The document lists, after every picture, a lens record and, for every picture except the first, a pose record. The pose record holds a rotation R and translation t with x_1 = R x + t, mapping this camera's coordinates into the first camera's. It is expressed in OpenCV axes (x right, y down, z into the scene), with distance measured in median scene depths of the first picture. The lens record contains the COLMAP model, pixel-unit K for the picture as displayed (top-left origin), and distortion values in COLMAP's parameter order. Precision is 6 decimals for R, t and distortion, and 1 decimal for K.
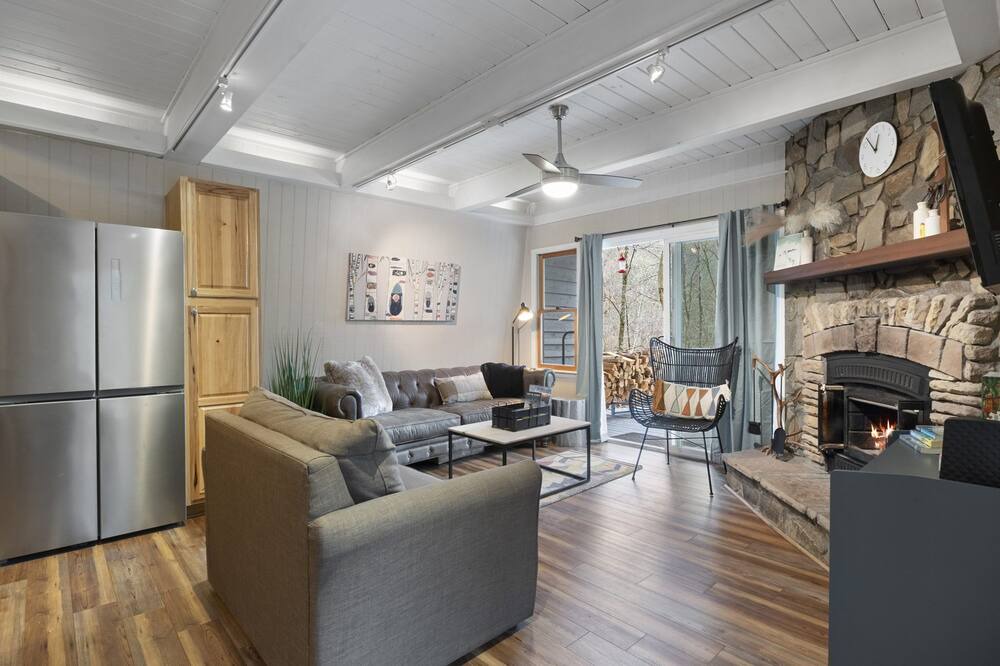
lens RADIAL K [[497.5, 0, 497.6], [0, 497.5, 332.3], [0, 0, 1]] dist [0.001783, 0.000555]
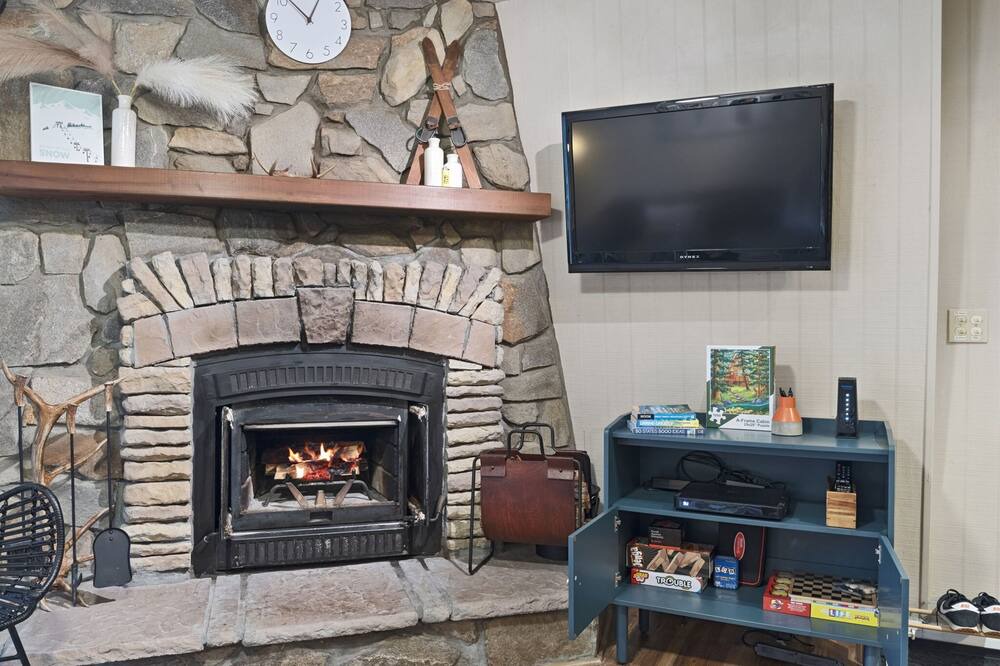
lens RADIAL K [[736.4, 0, 498.8], [0, 736.4, 329.1], [0, 0, 1]] dist [0.006329, 0.017459]
pose [[-0.358442, -0.002663, 0.933548, -0.202387], [0.007562, 0.999955, 0.005756, 0.019548], [-0.933521, 0.009122, -0.358405, 1.175947]]
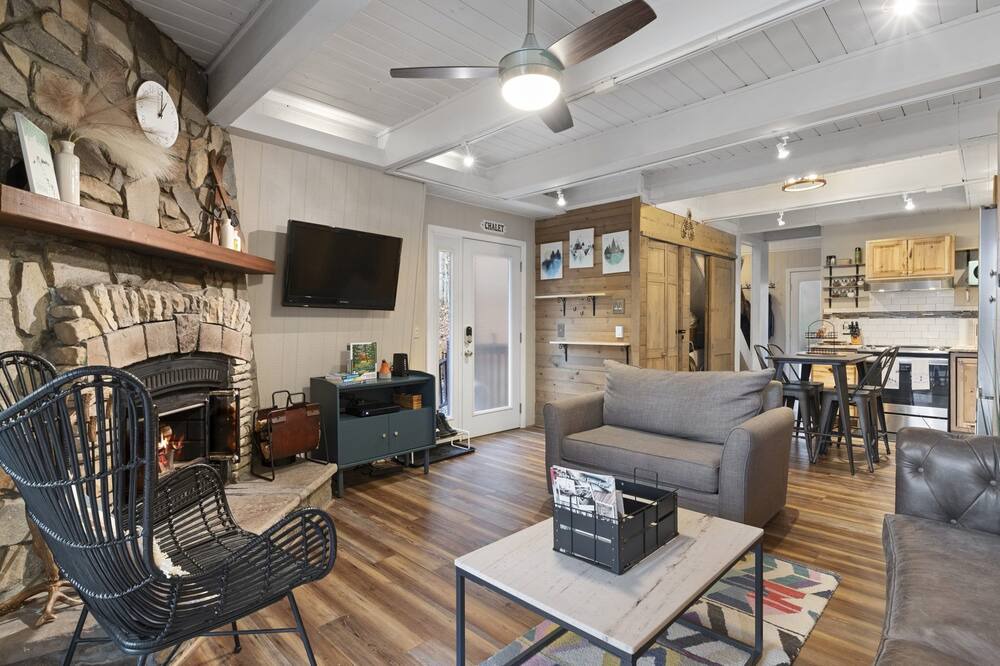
lens RADIAL K [[497.5, 0, 497.6], [0, 497.5, 330.2], [0, 0, 1]] dist [0.001783, 0.000555]
pose [[-0.998407, 0.009455, -0.055624, 0.250227], [0.008208, 0.999711, 0.022599, -0.016060], [0.055821, 0.022106, -0.998196, 1.994465]]
